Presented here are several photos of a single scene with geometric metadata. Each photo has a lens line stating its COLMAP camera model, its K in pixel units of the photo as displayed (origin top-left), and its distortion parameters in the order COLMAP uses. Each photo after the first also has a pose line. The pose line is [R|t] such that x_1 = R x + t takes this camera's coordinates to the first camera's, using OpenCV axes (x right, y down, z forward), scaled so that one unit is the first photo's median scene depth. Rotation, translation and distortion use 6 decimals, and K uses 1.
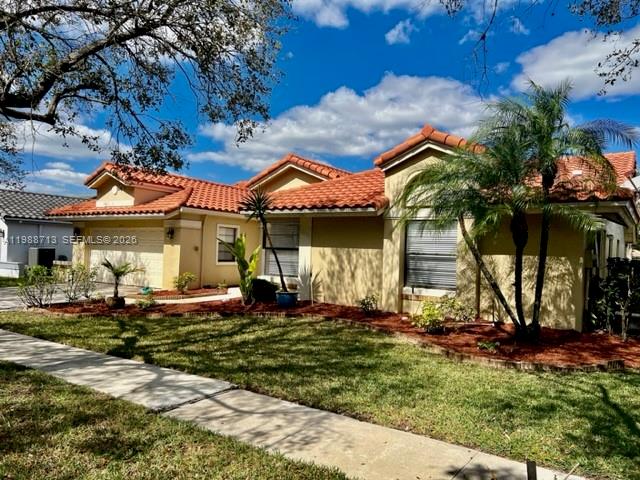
lens RADIAL K [[481.0, 0, 320.0], [0, 481.0, 240.0], [0, 0, 1]] dist [0.088760, -0.087671]
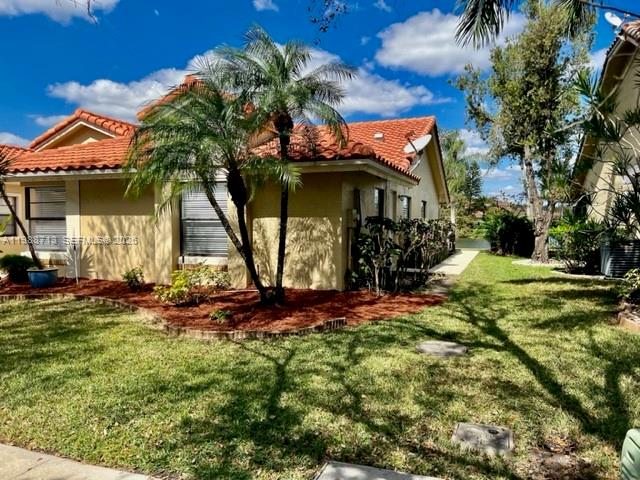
lens RADIAL K [[482.8, 0, 320.0], [0, 482.8, 240.0], [0, 0, 1]] dist [0.057733, -0.067010]
pose [[0.967606, -0.041208, 0.249078, 0.195523], [0.025182, 0.997422, 0.067190, 0.011368], [-0.251204, -0.058742, 0.966150, 0.048486]]
